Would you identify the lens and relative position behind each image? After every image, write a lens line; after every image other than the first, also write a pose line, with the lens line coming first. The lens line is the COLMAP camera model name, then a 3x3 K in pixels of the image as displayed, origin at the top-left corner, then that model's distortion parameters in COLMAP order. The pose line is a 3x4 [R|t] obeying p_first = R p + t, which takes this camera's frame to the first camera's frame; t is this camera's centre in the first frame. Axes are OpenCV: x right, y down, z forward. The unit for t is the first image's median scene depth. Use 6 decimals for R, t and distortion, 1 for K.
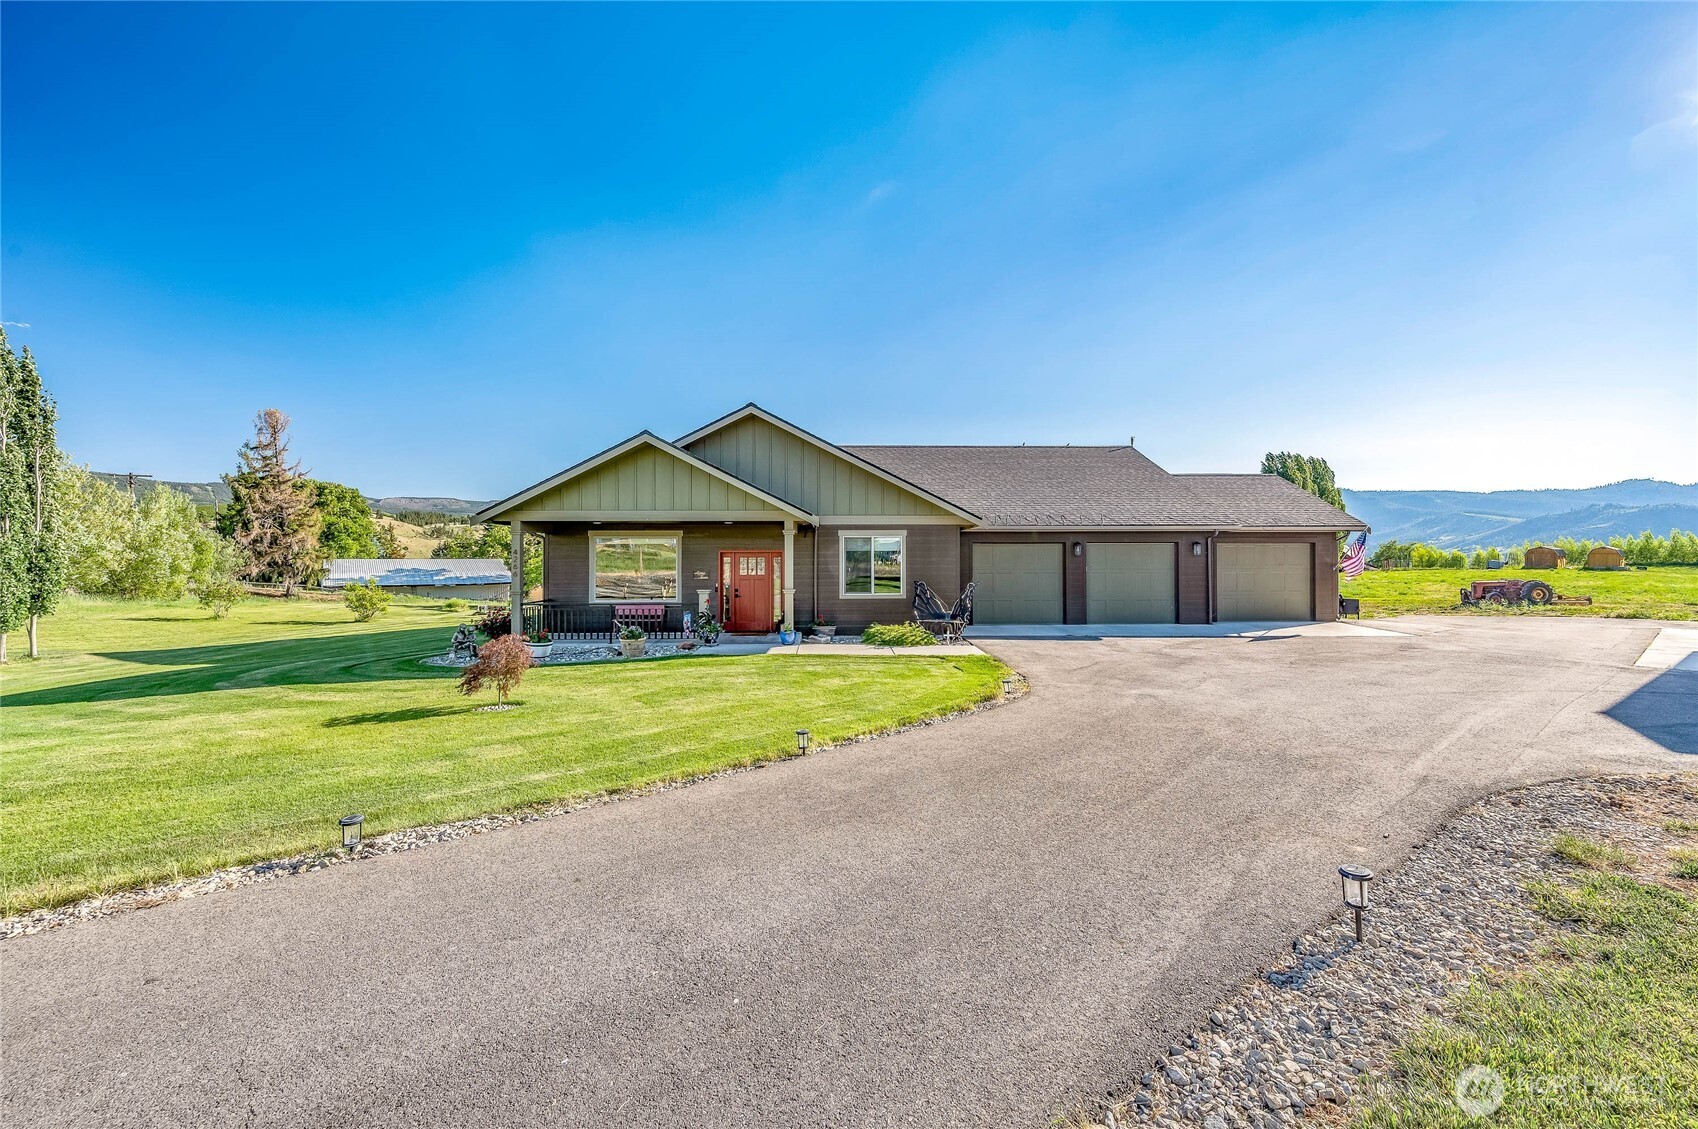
lens RADIAL K [[693.0, 0, 849.0], [0, 693.0, 564.5], [0, 0, 1]] dist [0.015586, 0.000000]
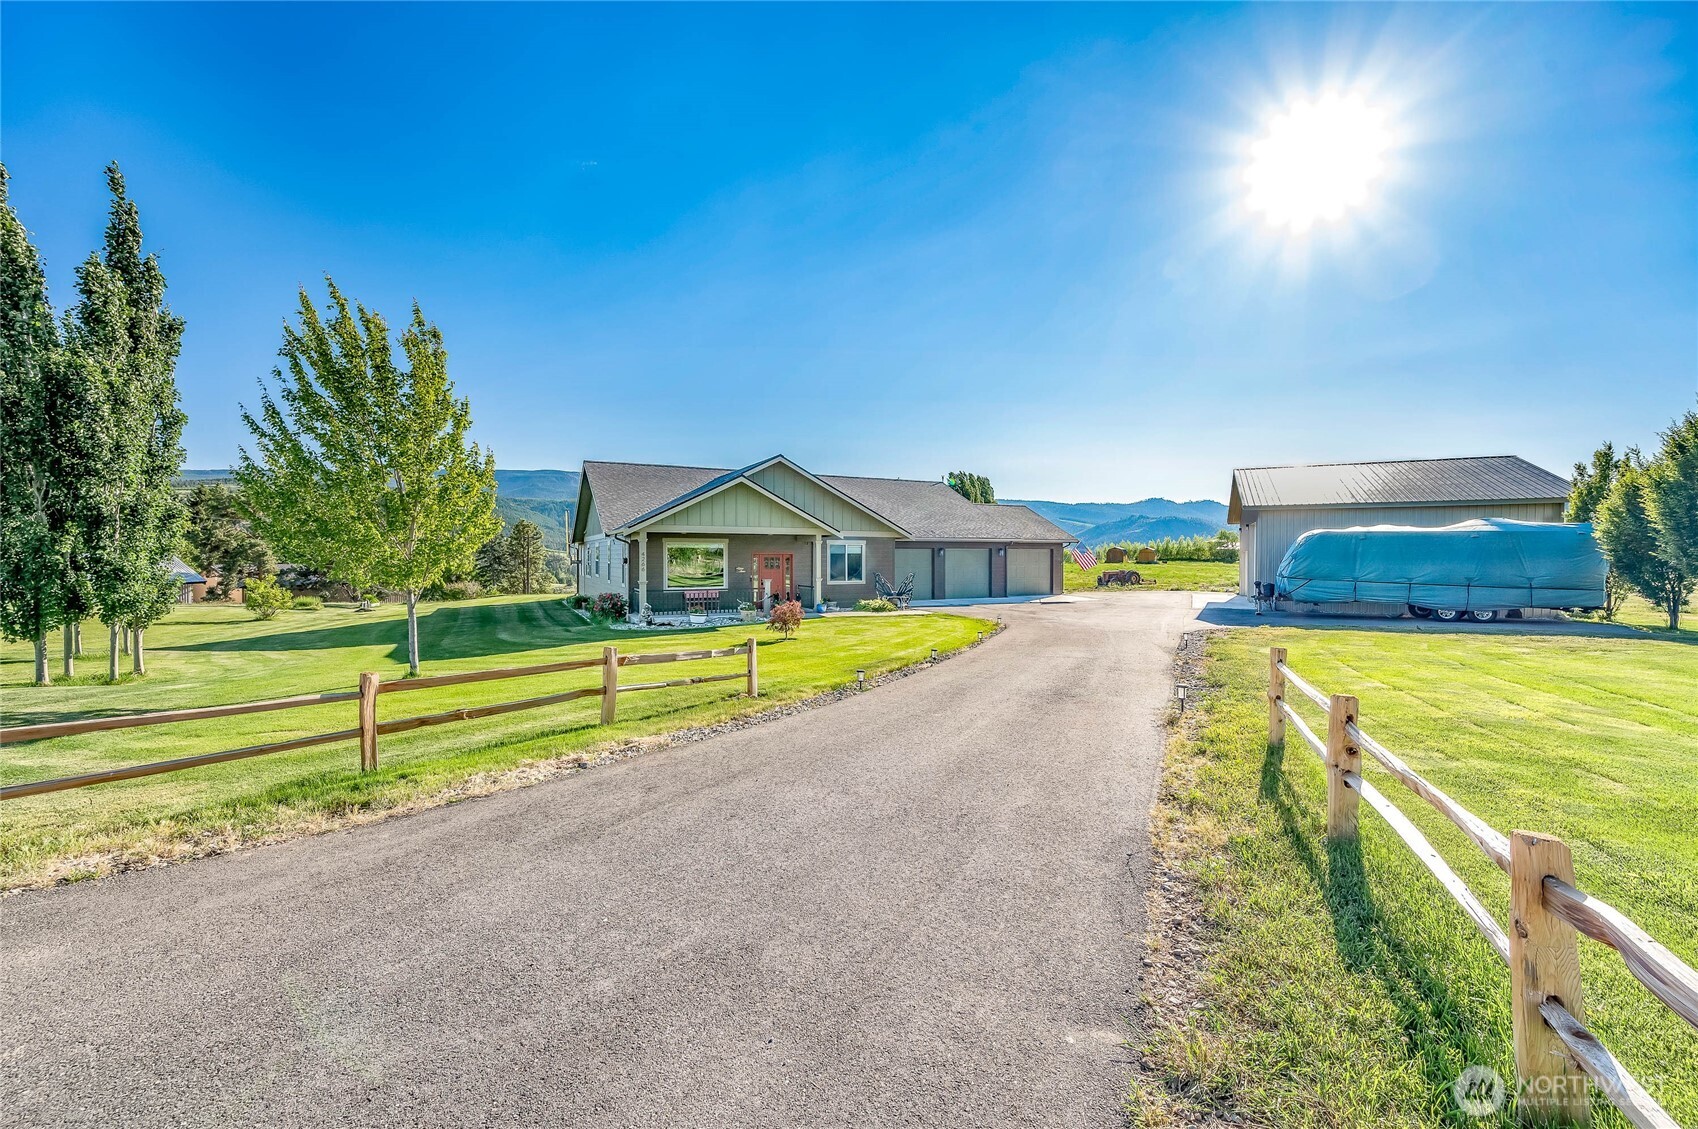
lens RADIAL K [[693.0, 0, 849.0], [0, 693.0, 564.5], [0, 0, 1]] dist [0.015586, 0.000000]
pose [[0.911575, -0.005346, 0.411098, -0.509263], [0.003436, 0.999980, 0.005385, -0.003634], [-0.411119, -0.003496, 0.911575, -0.364132]]
